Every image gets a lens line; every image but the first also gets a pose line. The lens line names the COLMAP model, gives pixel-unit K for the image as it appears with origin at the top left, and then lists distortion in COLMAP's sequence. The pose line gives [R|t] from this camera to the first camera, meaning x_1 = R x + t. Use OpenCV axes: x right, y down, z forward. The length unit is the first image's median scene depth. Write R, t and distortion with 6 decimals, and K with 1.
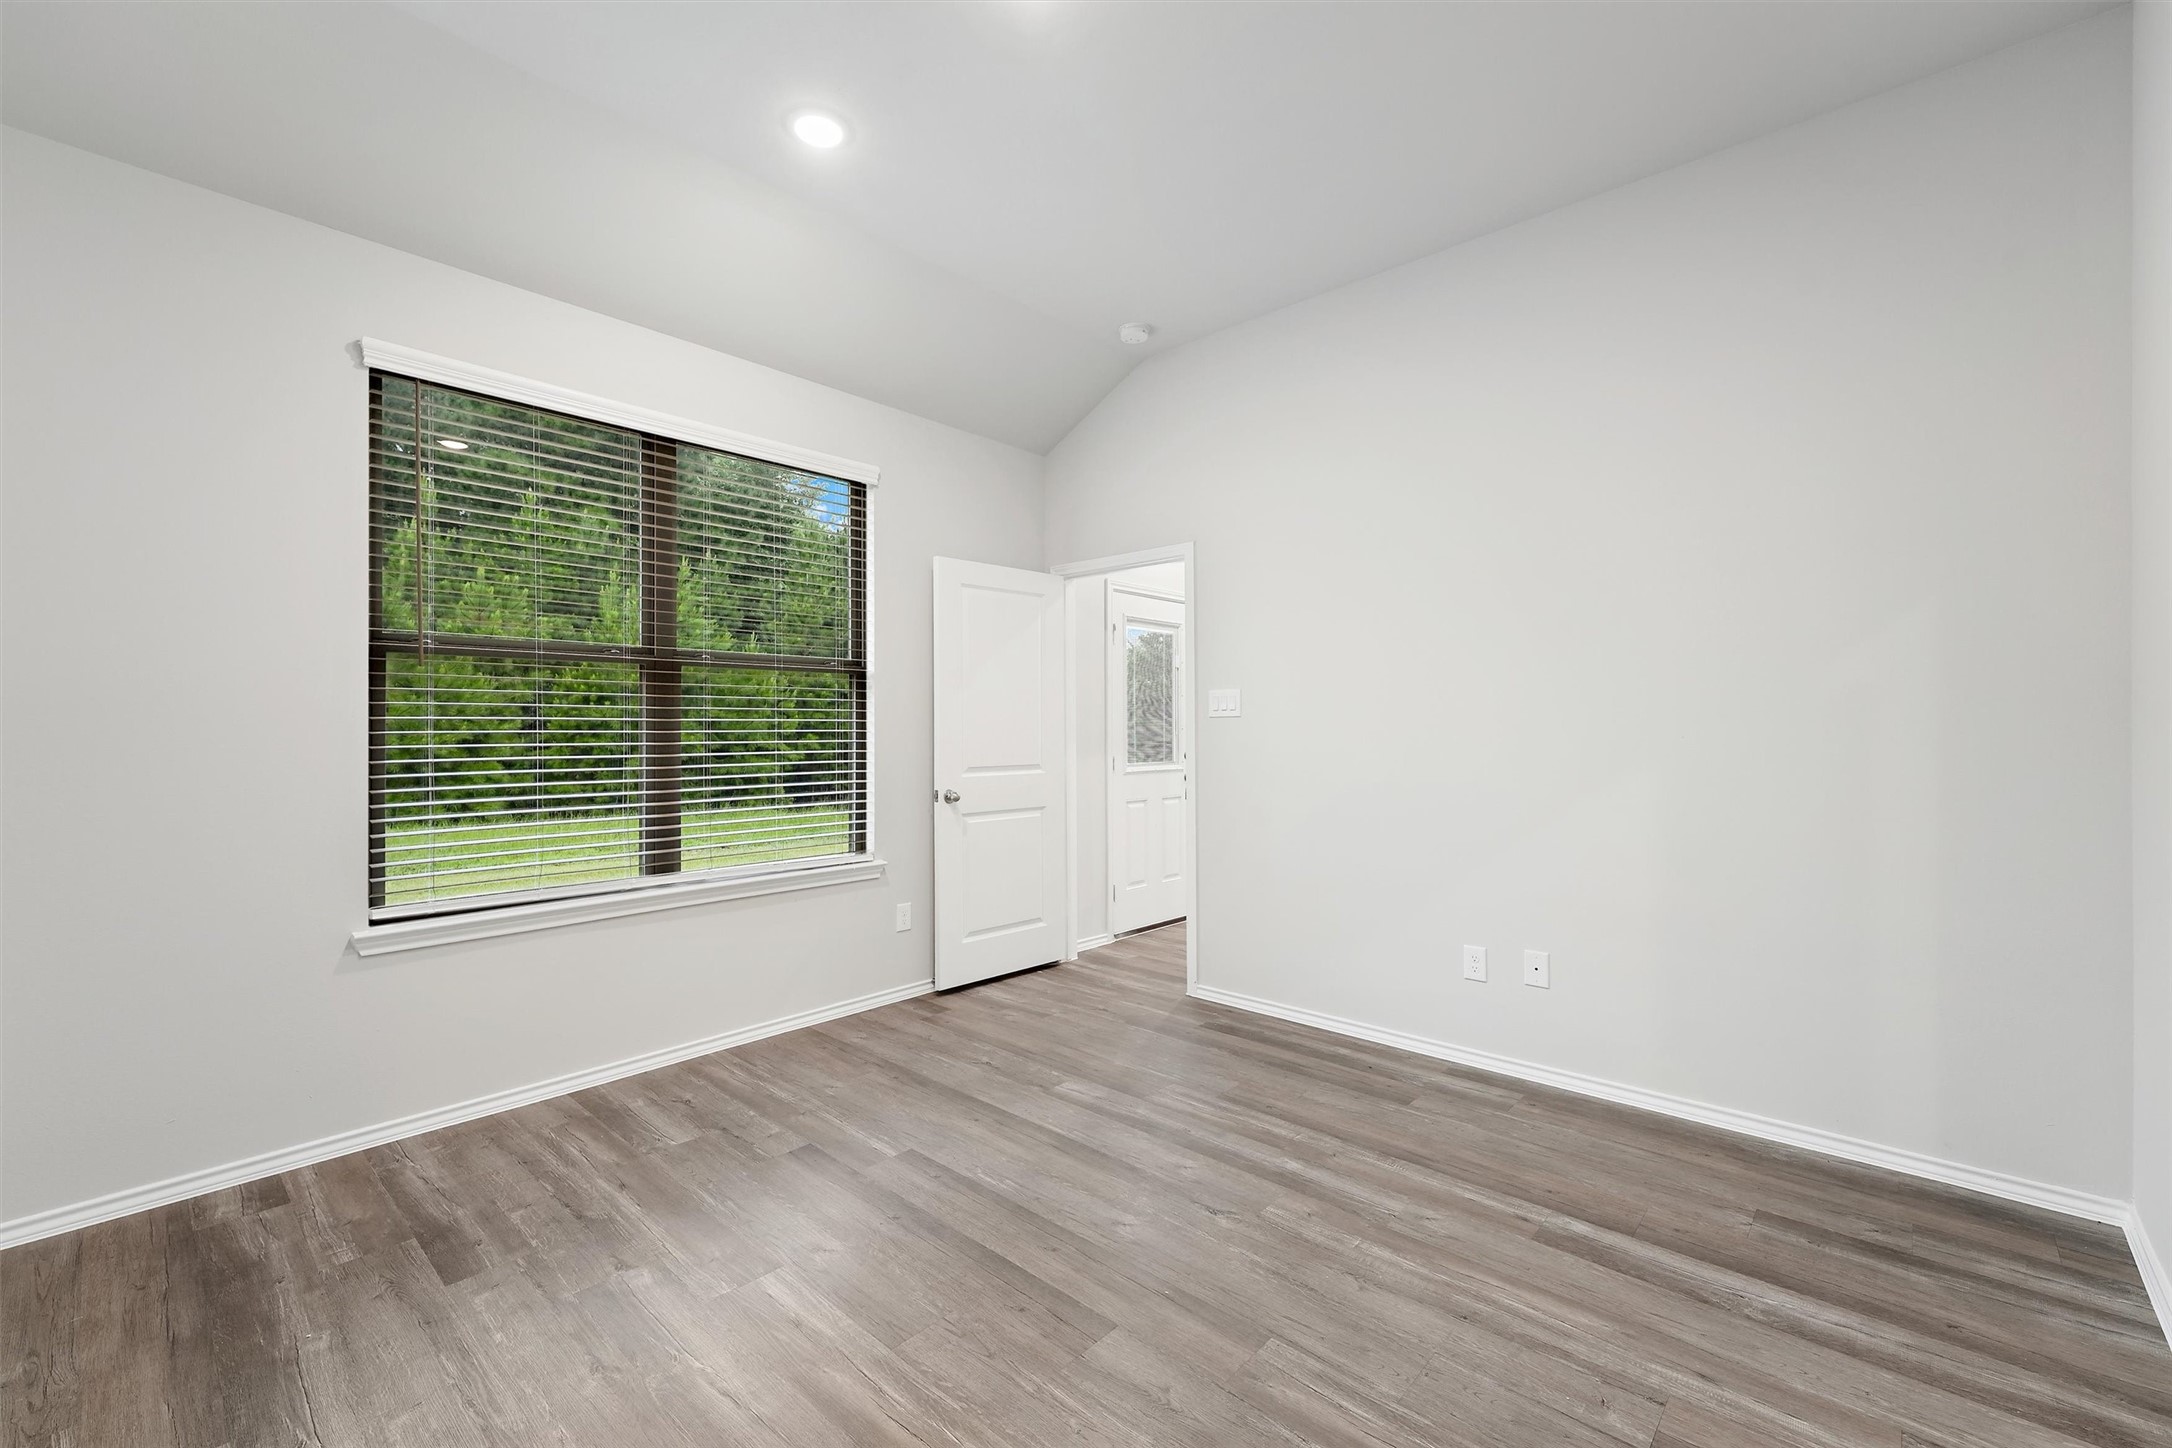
lens RADIAL K [[888.5, 0, 1076.0], [0, 888.5, 714.8], [0, 0, 1]] dist [0.018805, -0.005676]
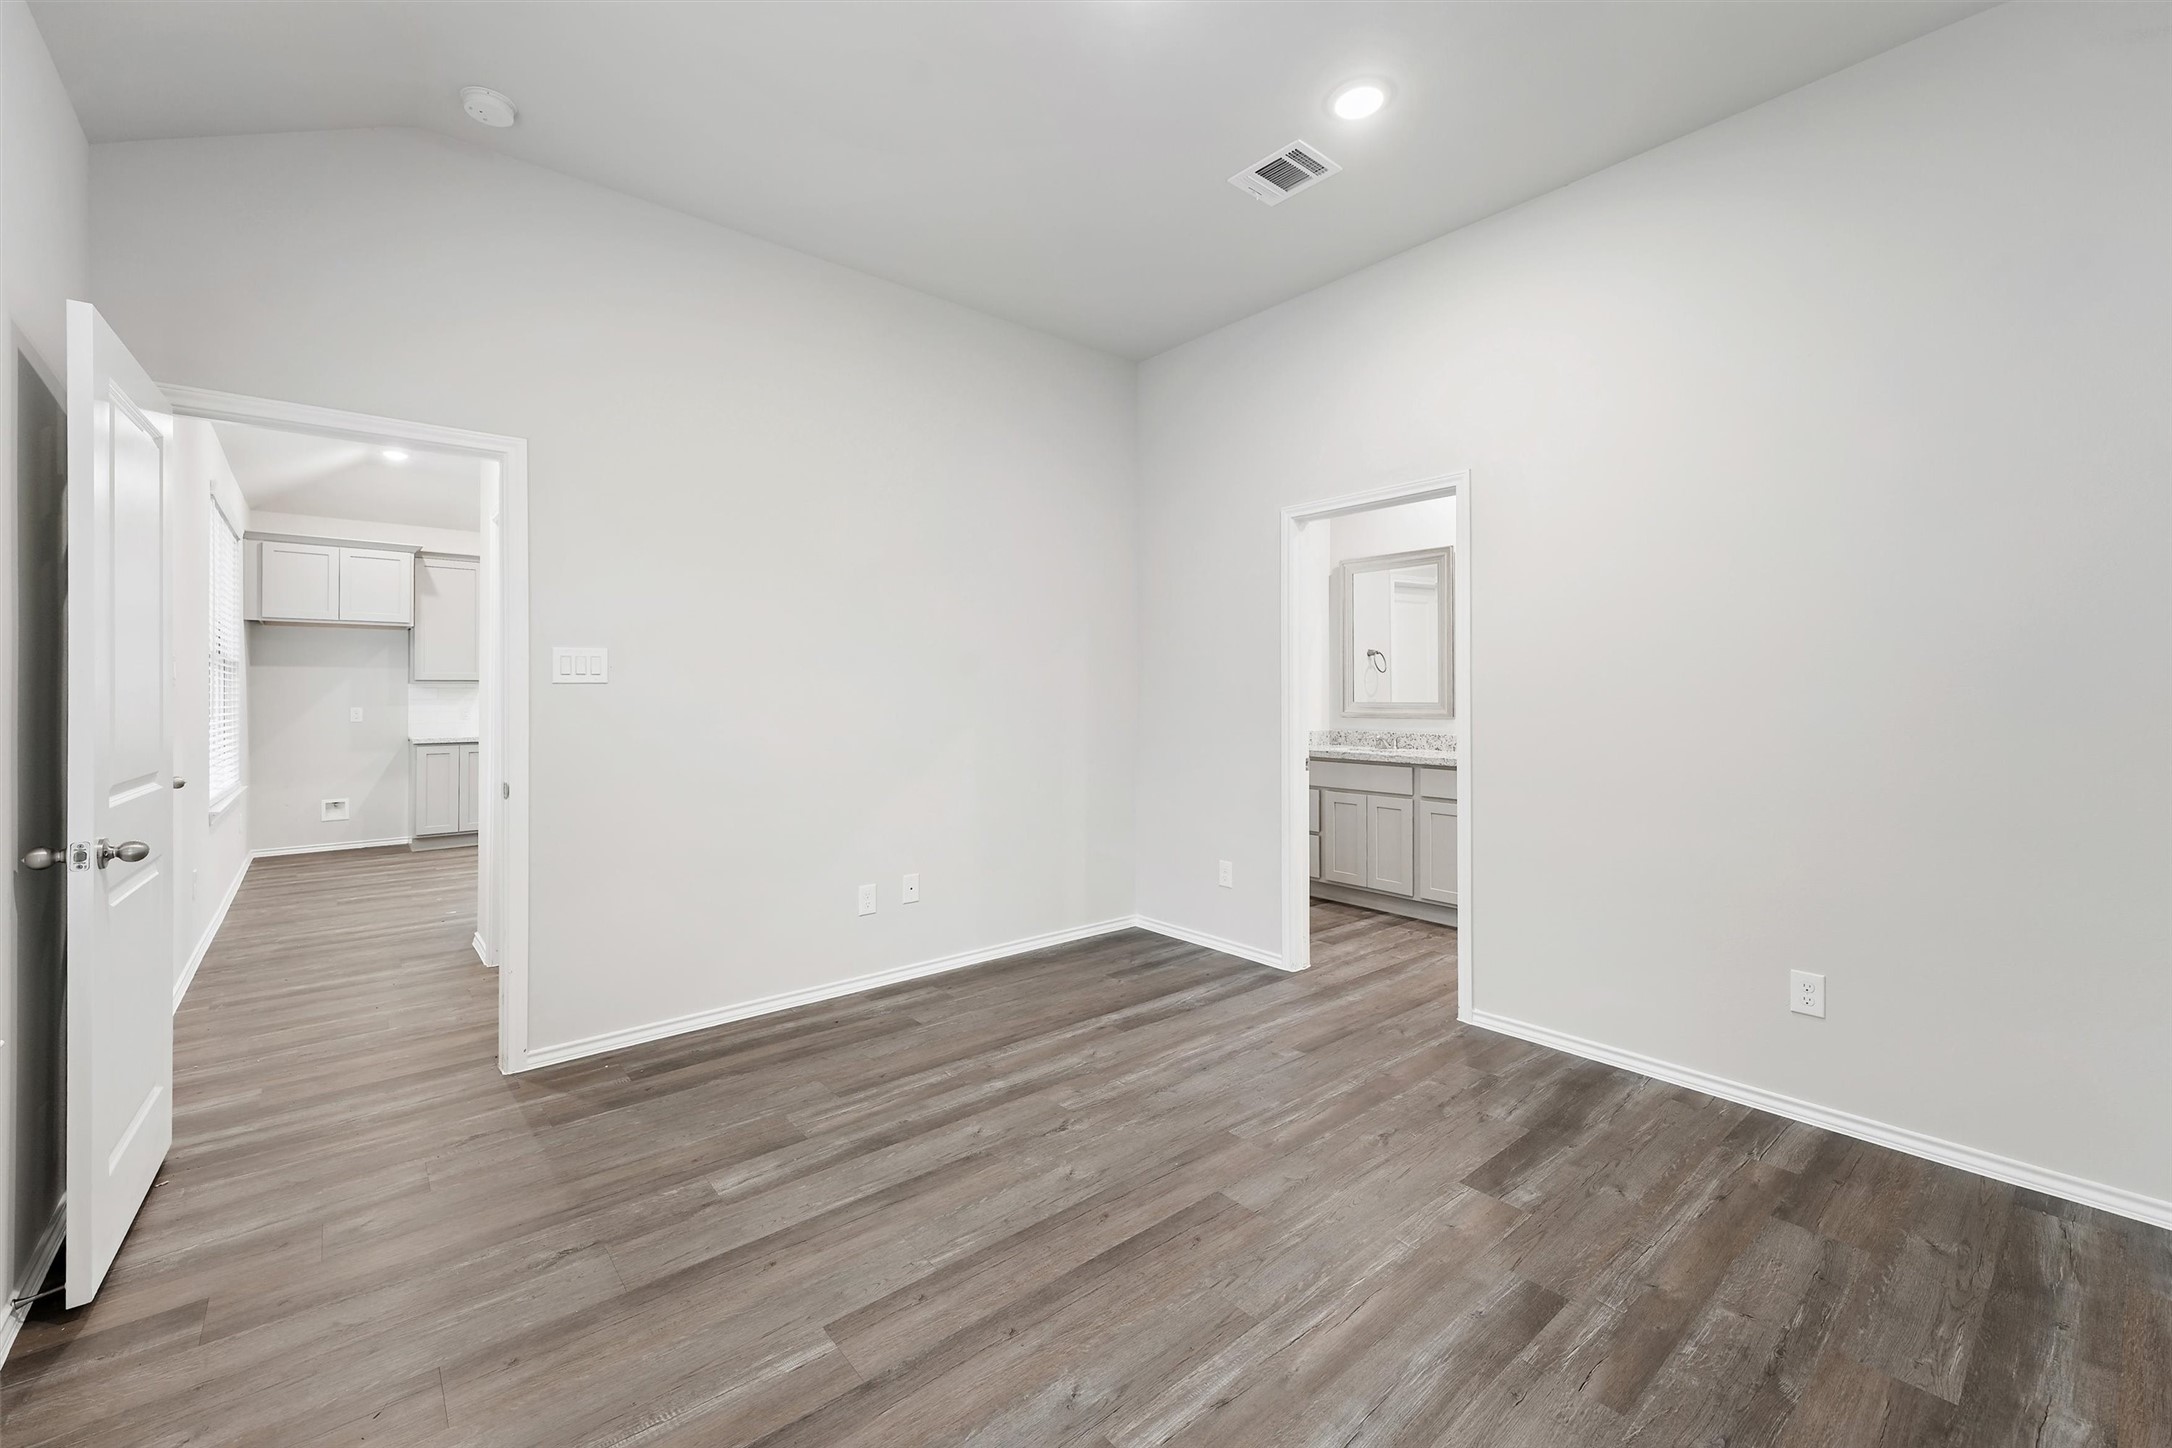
lens RADIAL K [[888.5, 0, 1076.0], [0, 888.5, 714.8], [0, 0, 1]] dist [0.018805, -0.005676]
pose [[0.134201, -0.020088, 0.990750, -0.865848], [-0.010553, 0.999709, 0.021699, 0.016473], [-0.990898, -0.013367, 0.133950, 0.782298]]
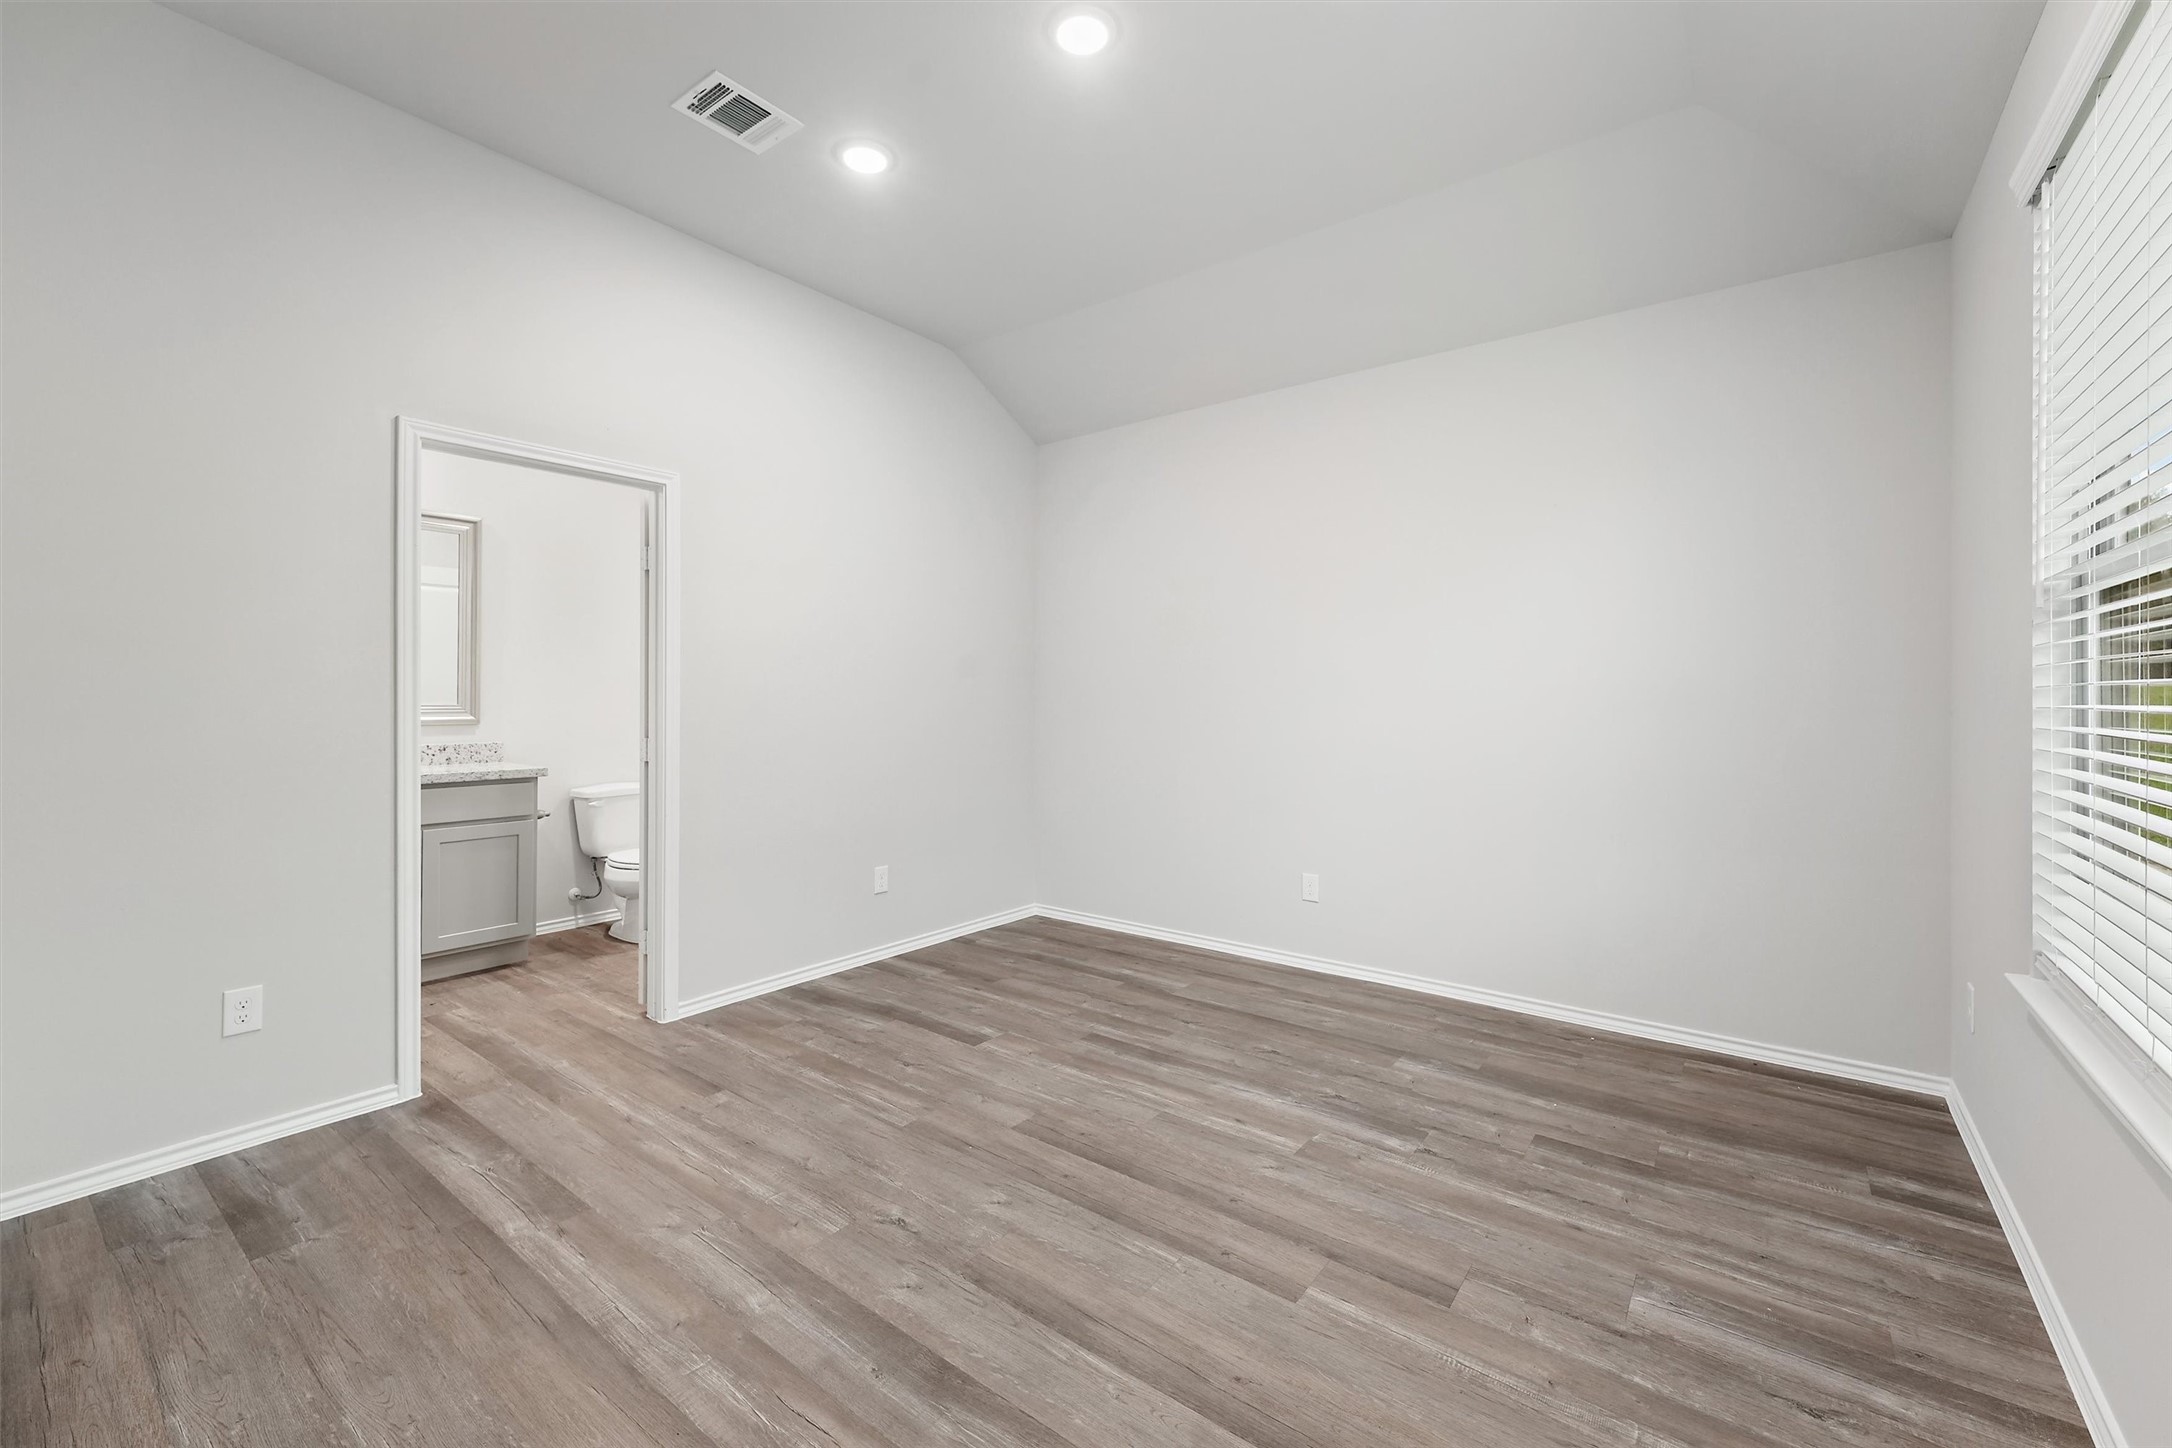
lens RADIAL K [[888.5, 0, 1076.0], [0, 888.5, 714.8], [0, 0, 1]] dist [0.018805, -0.005676]
pose [[-0.996467, 0.000463, -0.083990, 0.046773], [-0.000157, 0.999973, 0.007378, 0.024785], [0.083991, 0.007365, -0.996439, 1.794340]]
